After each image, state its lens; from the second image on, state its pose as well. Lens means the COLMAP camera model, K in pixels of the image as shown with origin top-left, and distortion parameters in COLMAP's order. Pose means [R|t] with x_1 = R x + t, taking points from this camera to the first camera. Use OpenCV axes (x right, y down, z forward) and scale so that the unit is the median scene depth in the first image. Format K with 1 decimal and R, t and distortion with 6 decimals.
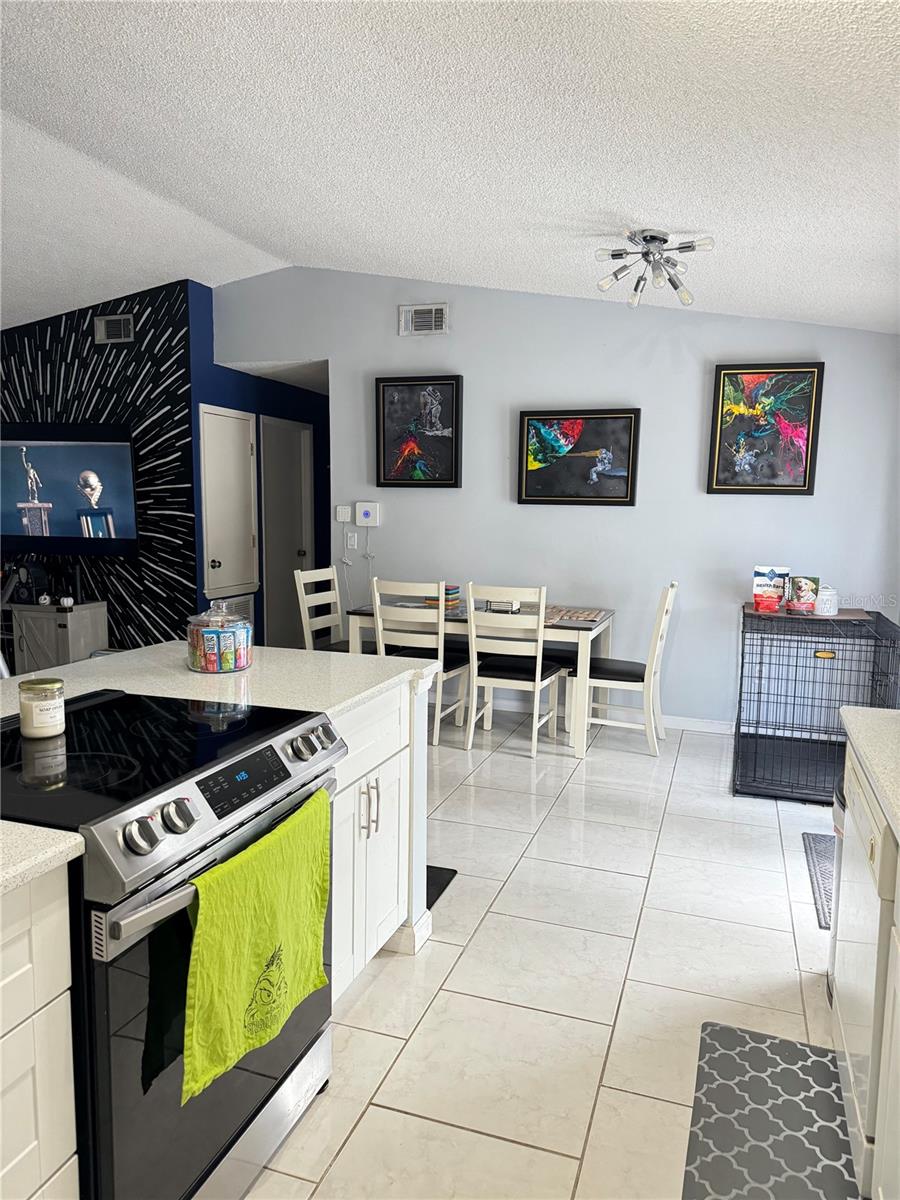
lens RADIAL K [[840.0, 0, 445.6], [0, 840.0, 605.5], [0, 0, 1]] dist [0.088842, -0.092694]
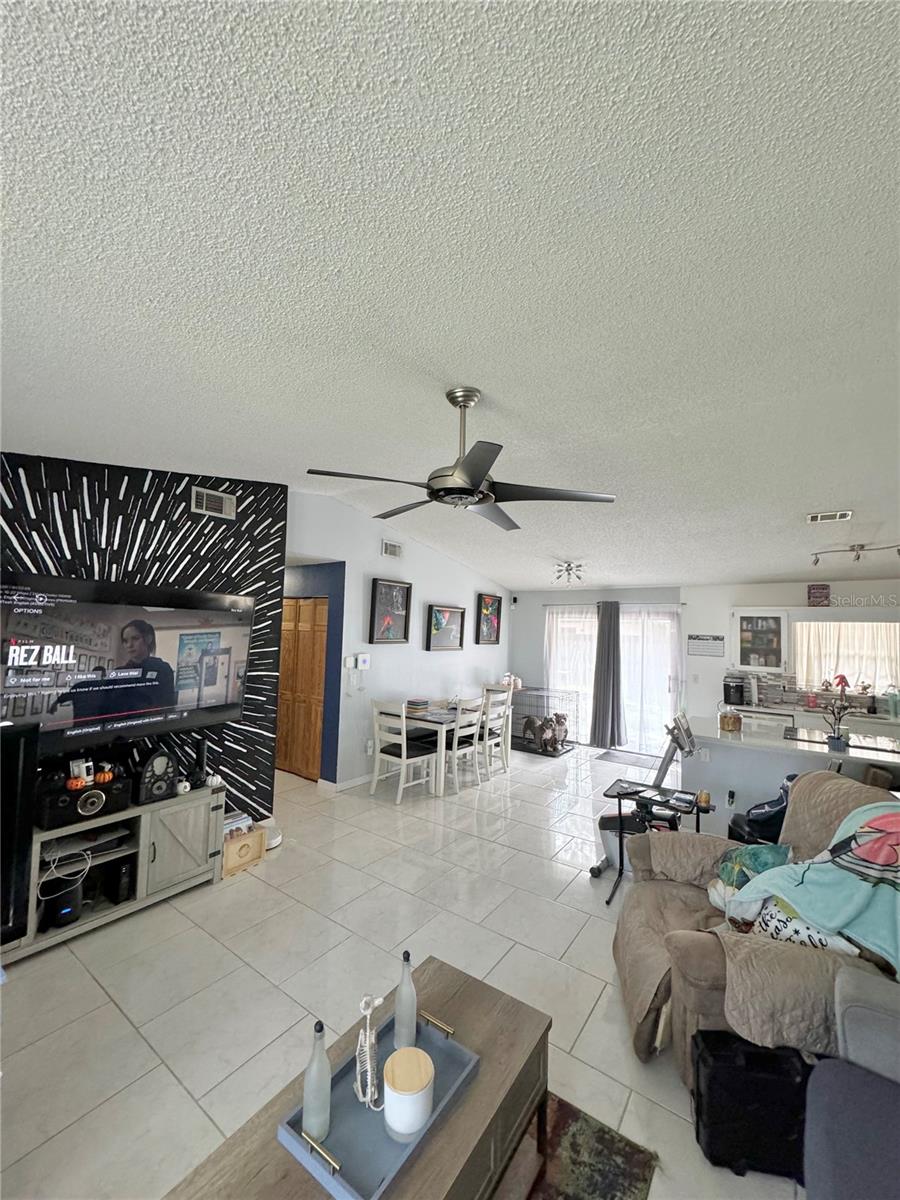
lens RADIAL K [[478.1, 0, 449.9], [0, 478.1, 601.5], [0, 0, 1]] dist [0.003666, 0.000225]
pose [[0.286231, 0.044256, 0.957138, -1.053489], [0.085334, 0.993786, -0.071470, -0.167546], [-0.954353, 0.102133, 0.280676, 0.696907]]
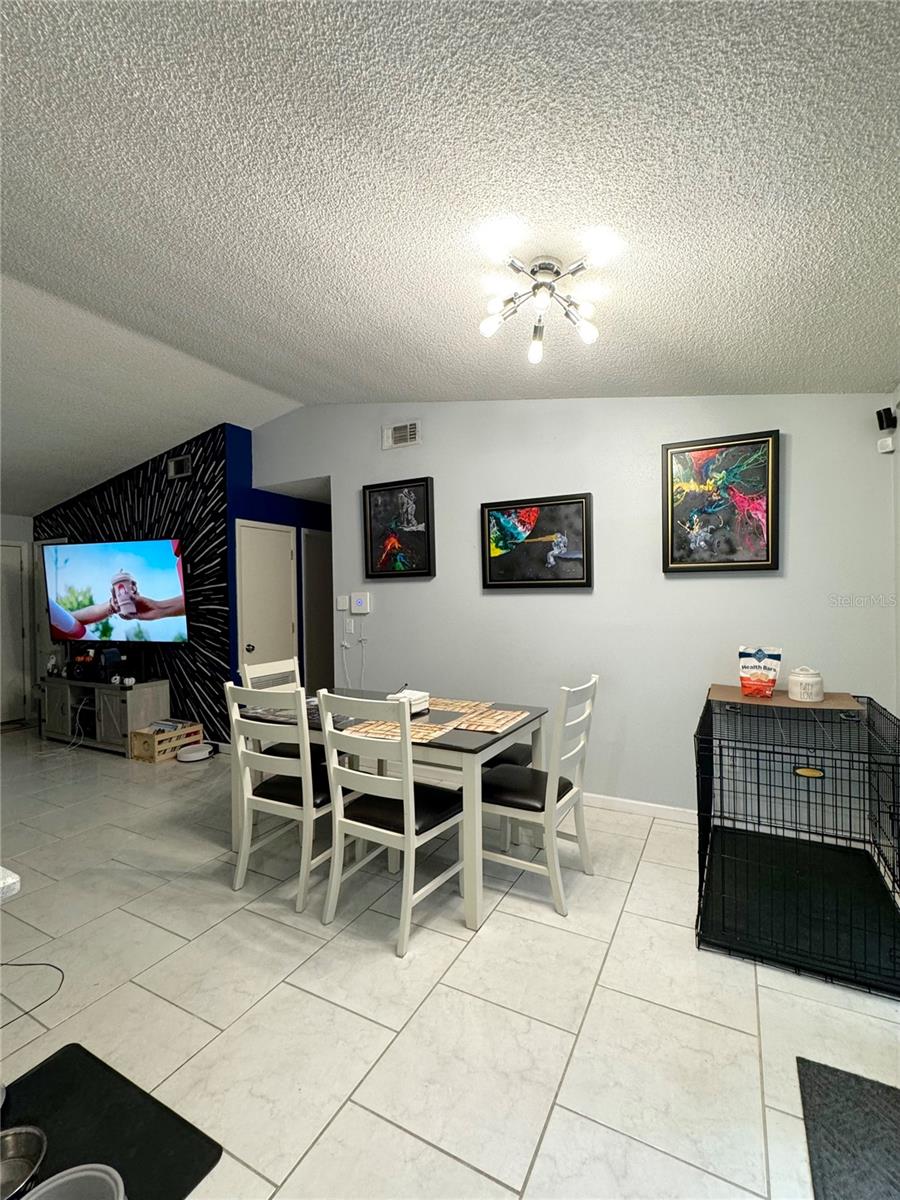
lens RADIAL K [[529.8, 0, 448.3], [0, 529.8, 599.8], [0, 0, 1]] dist [-0.000608, 0.000357]
pose [[0.986552, -0.031443, -0.160396, 0.164363], [0.013198, 0.993442, -0.113574, -0.034296], [0.162915, 0.109929, 0.980497, 0.369895]]
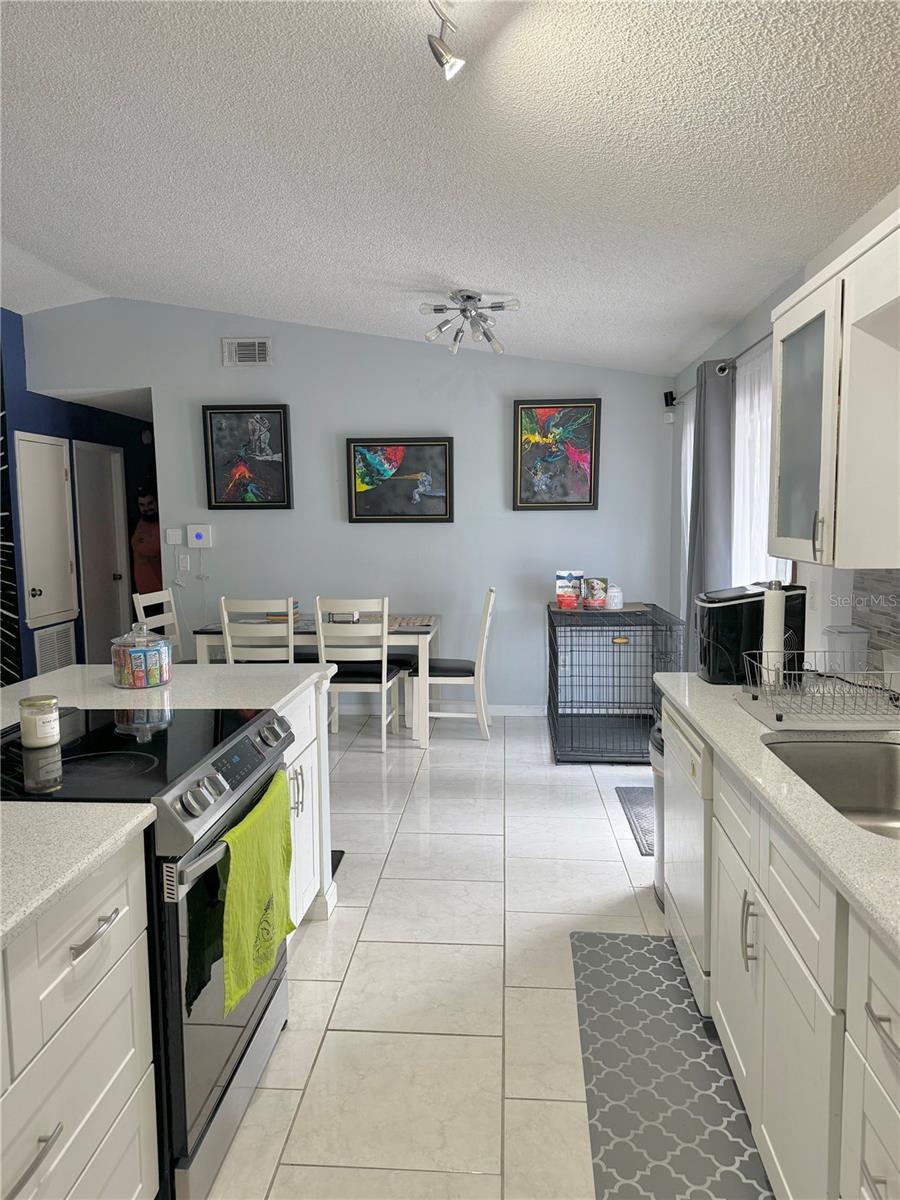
lens RADIAL K [[840.0, 0, 439.6], [0, 840.0, 604.0], [0, 0, 1]] dist [0.088842, -0.092694]
pose [[0.968273, -0.053439, 0.244113, -0.078035], [0.057744, 0.998276, -0.010506, 0.001935], [-0.243131, 0.024269, 0.969690, -0.087365]]
